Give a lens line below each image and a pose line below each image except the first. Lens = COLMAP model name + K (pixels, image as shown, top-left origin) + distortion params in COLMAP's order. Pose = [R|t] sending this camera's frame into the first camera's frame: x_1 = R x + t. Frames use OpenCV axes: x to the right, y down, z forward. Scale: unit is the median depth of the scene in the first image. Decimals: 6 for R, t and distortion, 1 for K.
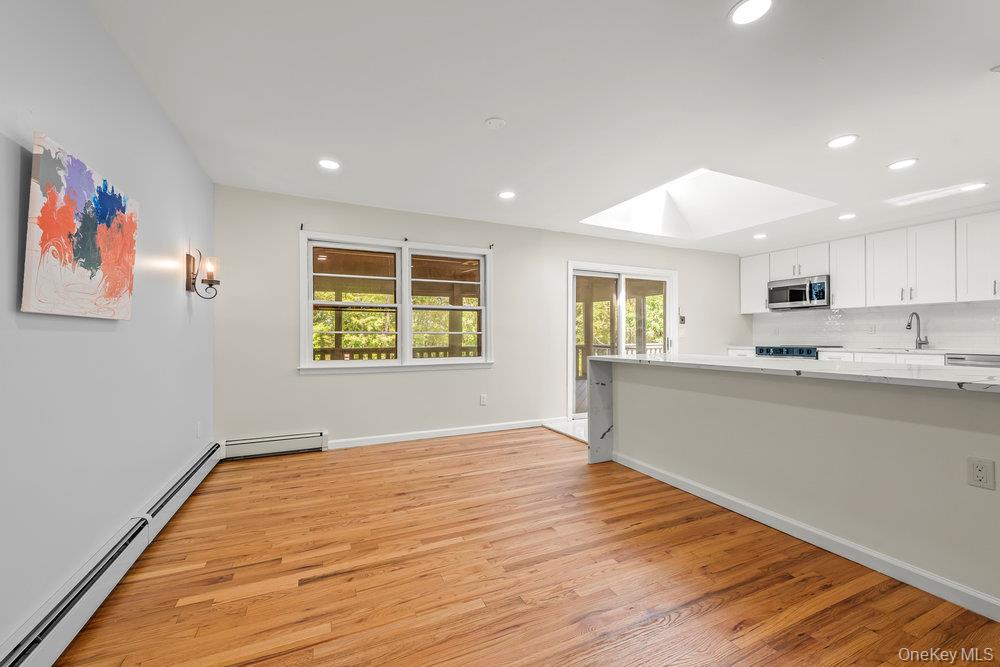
lens RADIAL K [[397.4, 0, 504.2], [0, 397.4, 332.5], [0, 0, 1]] dist [0.003417, 0.000219]
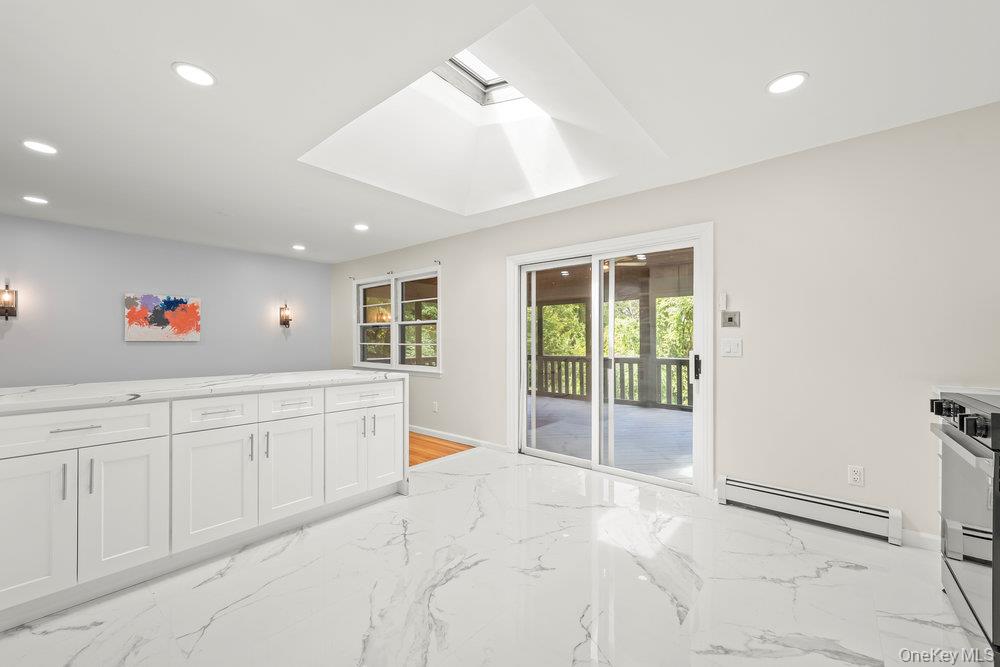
lens RADIAL K [[397.4, 0, 482.0], [0, 397.4, 343.0], [0, 0, 1]] dist [0.003417, 0.000219]
pose [[0.410080, 0.003144, -0.912044, 1.336985], [0.004559, 0.999974, 0.005497, -0.012992], [0.912038, -0.006412, 0.410055, 0.927615]]
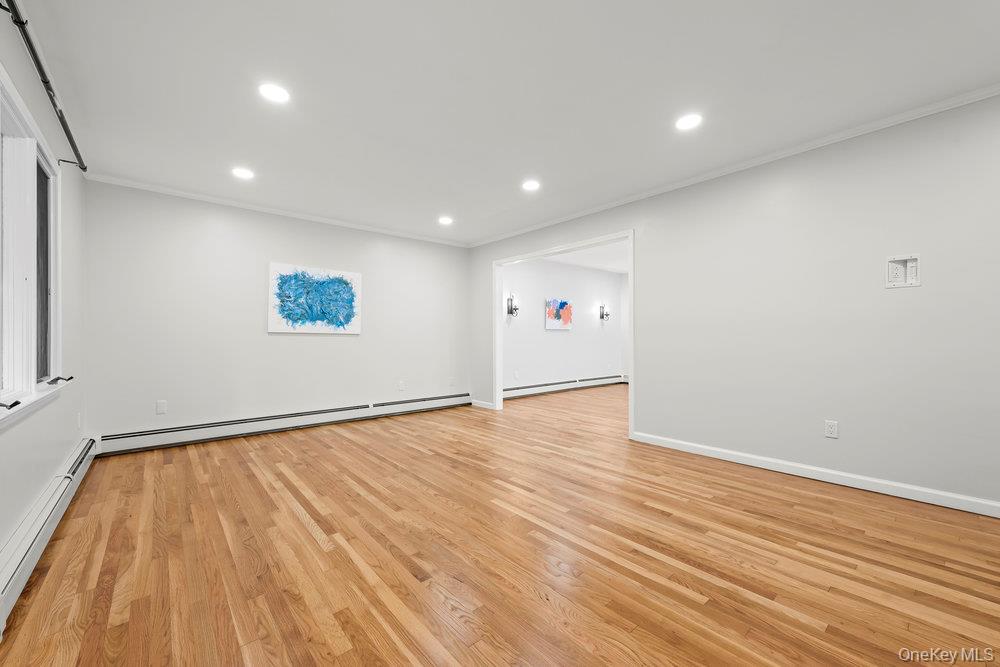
lens RADIAL K [[397.4, 0, 499.6], [0, 397.4, 337.4], [0, 0, 1]] dist [0.003417, 0.000219]
pose [[0.277854, 0.003478, -0.960617, 1.557626], [0.010373, 0.999924, 0.006621, 0.009406], [0.960567, -0.011804, 0.277797, -0.474469]]
